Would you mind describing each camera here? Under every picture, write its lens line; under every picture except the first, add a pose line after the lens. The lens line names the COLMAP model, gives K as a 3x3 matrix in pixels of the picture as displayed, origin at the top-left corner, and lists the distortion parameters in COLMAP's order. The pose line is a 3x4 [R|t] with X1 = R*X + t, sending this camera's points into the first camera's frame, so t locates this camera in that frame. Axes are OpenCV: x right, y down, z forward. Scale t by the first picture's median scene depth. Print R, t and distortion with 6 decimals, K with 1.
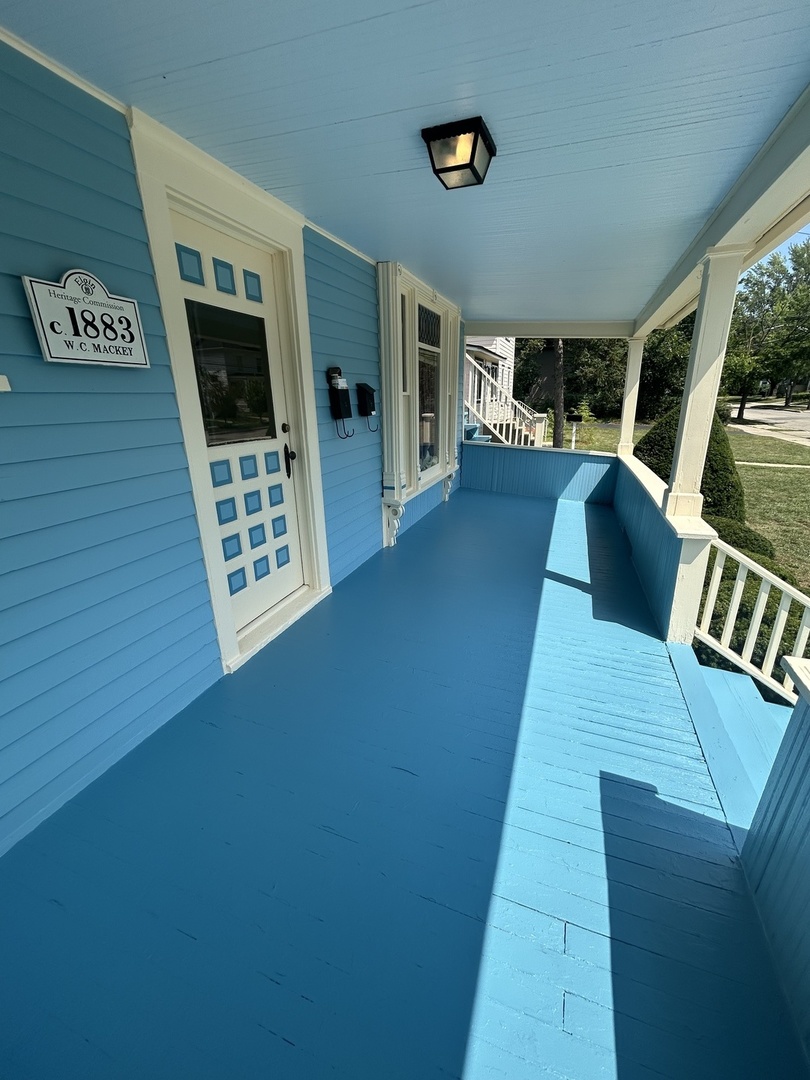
lens RADIAL K [[432.0, 0, 408.9], [0, 432.0, 544.1], [0, 0, 1]] dist [-0.007963, 0.001446]
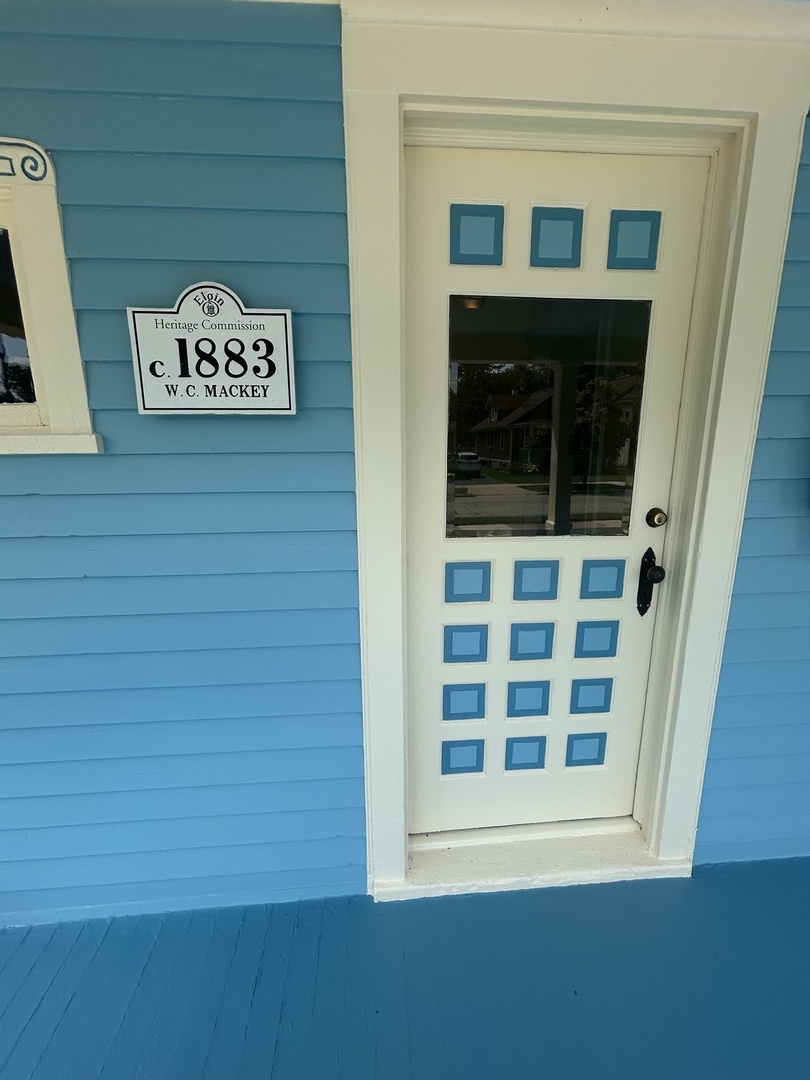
lens RADIAL K [[432.0, 0, 404.4], [0, 432.0, 543.5], [0, 0, 1]] dist [-0.007963, 0.001446]
pose [[0.407081, 0.200459, -0.891123, 0.060737], [-0.290607, 0.953348, 0.081702, -0.342576], [0.865928, 0.225708, 0.446345, 0.941860]]
